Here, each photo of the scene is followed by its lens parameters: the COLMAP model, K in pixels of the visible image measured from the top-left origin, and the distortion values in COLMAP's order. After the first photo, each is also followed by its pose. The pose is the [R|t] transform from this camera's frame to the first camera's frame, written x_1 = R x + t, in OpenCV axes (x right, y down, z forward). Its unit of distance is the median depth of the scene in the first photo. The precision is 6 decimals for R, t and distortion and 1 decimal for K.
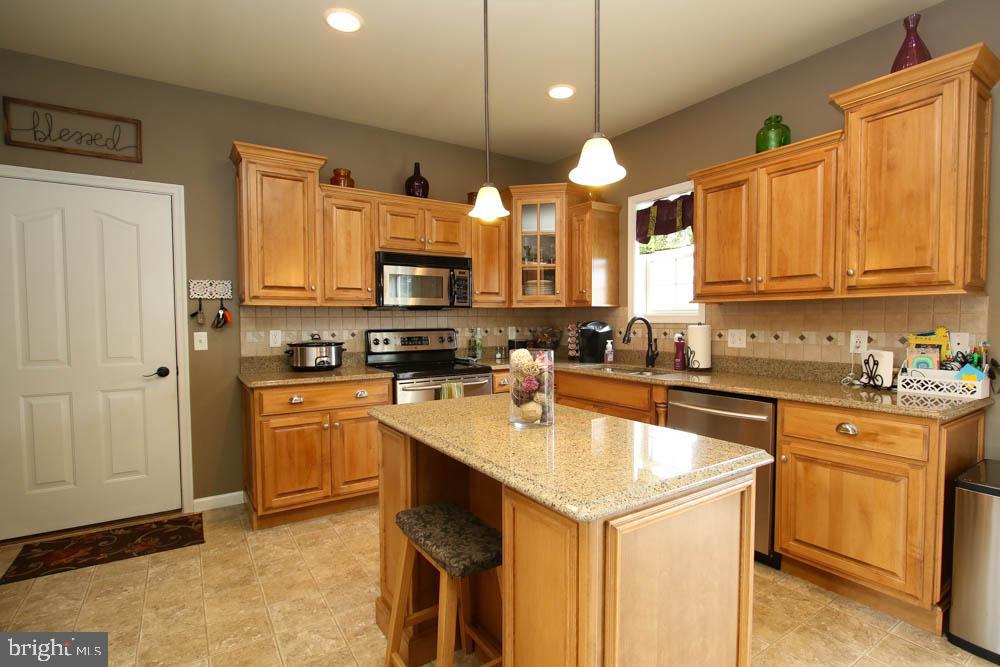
lens RADIAL K [[497.2, 0, 507.3], [0, 497.2, 337.4], [0, 0, 1]] dist [-0.011570, 0.002125]
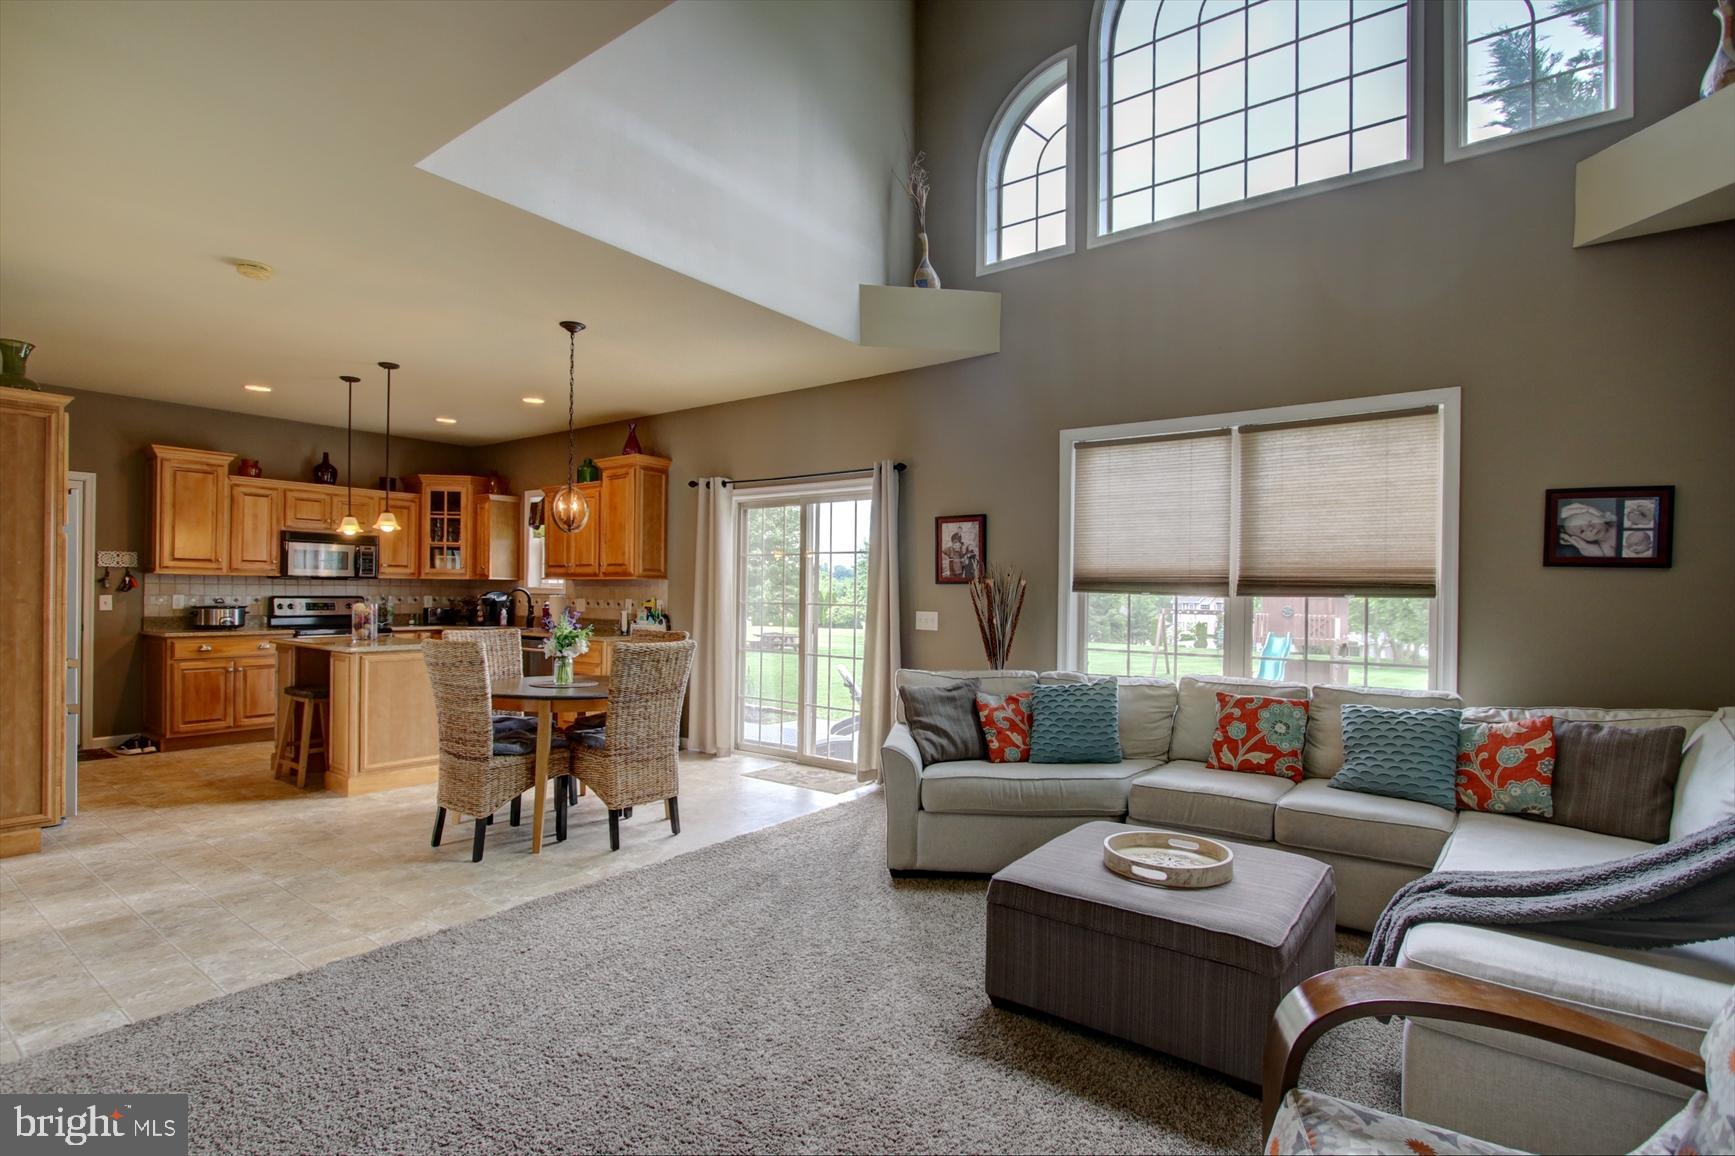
lens RADIAL K [[806.6, 0, 855.1], [0, 806.6, 594.8], [0, 0, 1]] dist [-0.011859, 0.001766]
pose [[0.937538, 0.014307, 0.347588, 0.382453], [-0.002455, 0.999401, -0.034513, 0.048591], [-0.347873, 0.031503, 0.937012, -1.360980]]
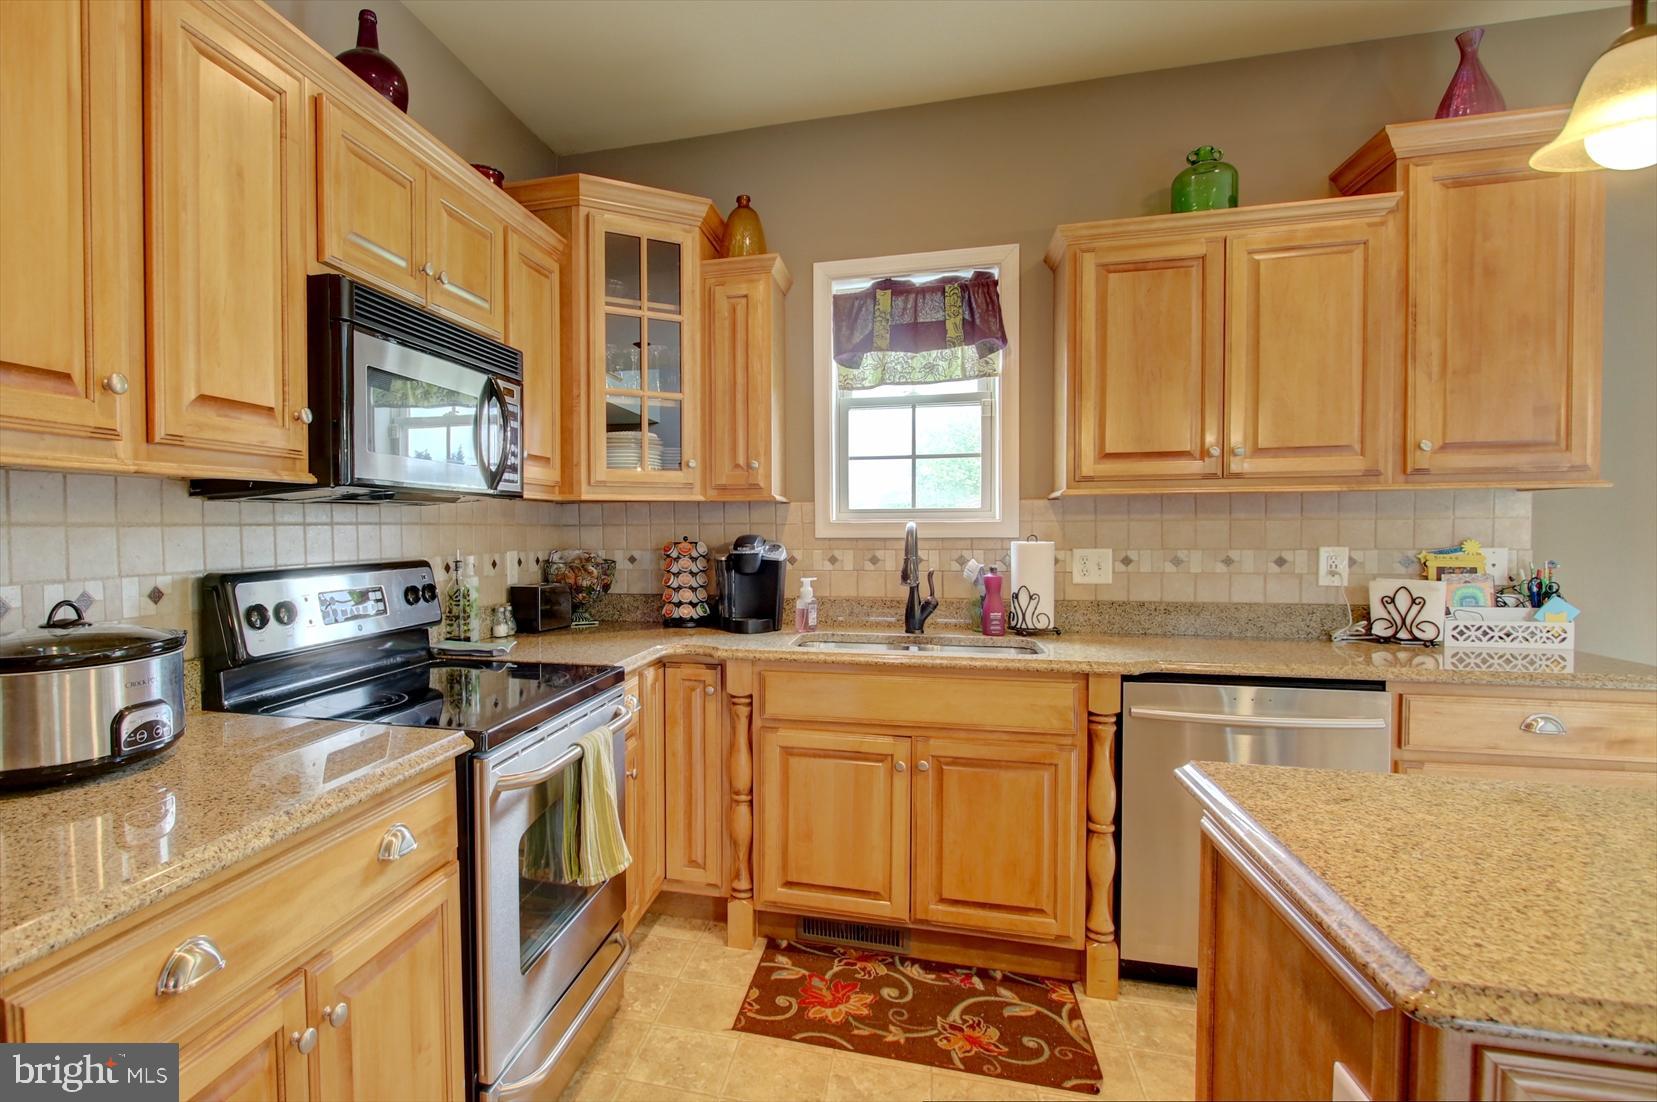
lens RADIAL K [[857.5, 0, 667.2], [0, 857.5, 553.0], [0, 0, 1]] dist [-0.009773, 0.000517]
pose [[0.774878, -0.019378, 0.631814, -0.430011], [0.027474, 0.999618, -0.003036, -0.019987], [-0.631514, 0.019711, 0.775114, 0.565056]]
